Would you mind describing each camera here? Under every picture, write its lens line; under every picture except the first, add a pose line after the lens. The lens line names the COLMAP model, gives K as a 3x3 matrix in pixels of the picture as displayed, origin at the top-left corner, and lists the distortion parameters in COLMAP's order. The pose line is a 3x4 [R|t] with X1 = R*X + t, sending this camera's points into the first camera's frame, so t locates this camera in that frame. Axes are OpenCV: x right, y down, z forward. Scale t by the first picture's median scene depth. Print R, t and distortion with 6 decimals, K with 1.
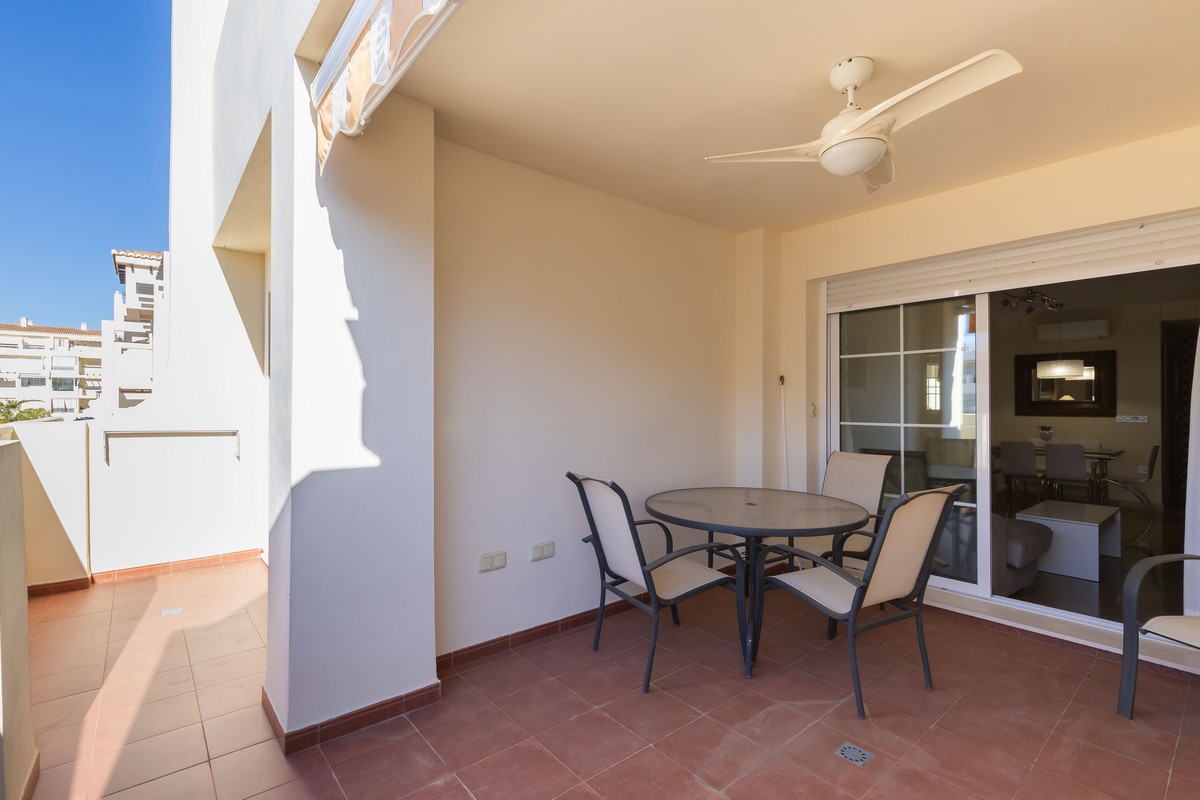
lens RADIAL K [[552.6, 0, 617.3], [0, 552.6, 400.1], [0, 0, 1]] dist [-0.001030, -0.000269]
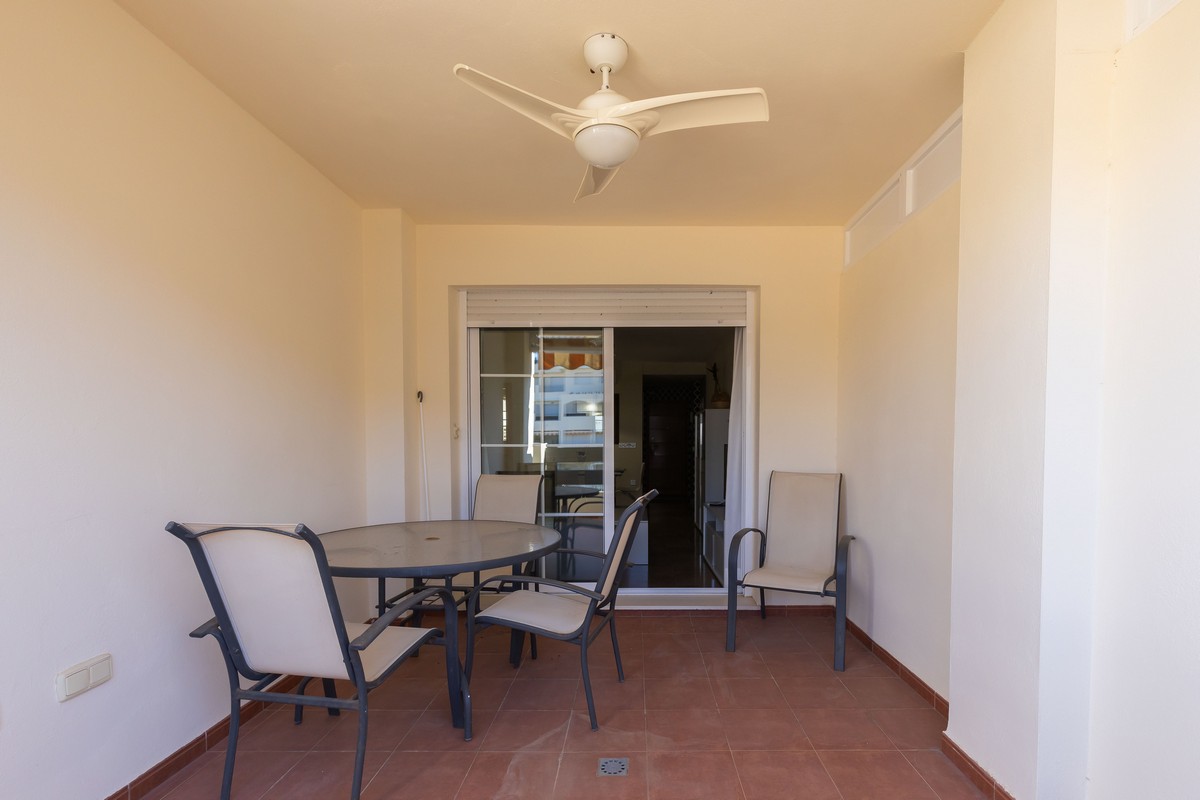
lens RADIAL K [[550.5, 0, 637.5], [0, 550.5, 463.6], [0, 0, 1]] dist [0.003128, 0.000221]
pose [[0.649006, -0.033904, 0.760028, -0.210925], [-0.002345, 0.998913, 0.046562, 0.041483], [-0.760780, -0.032001, 0.648220, 0.266568]]
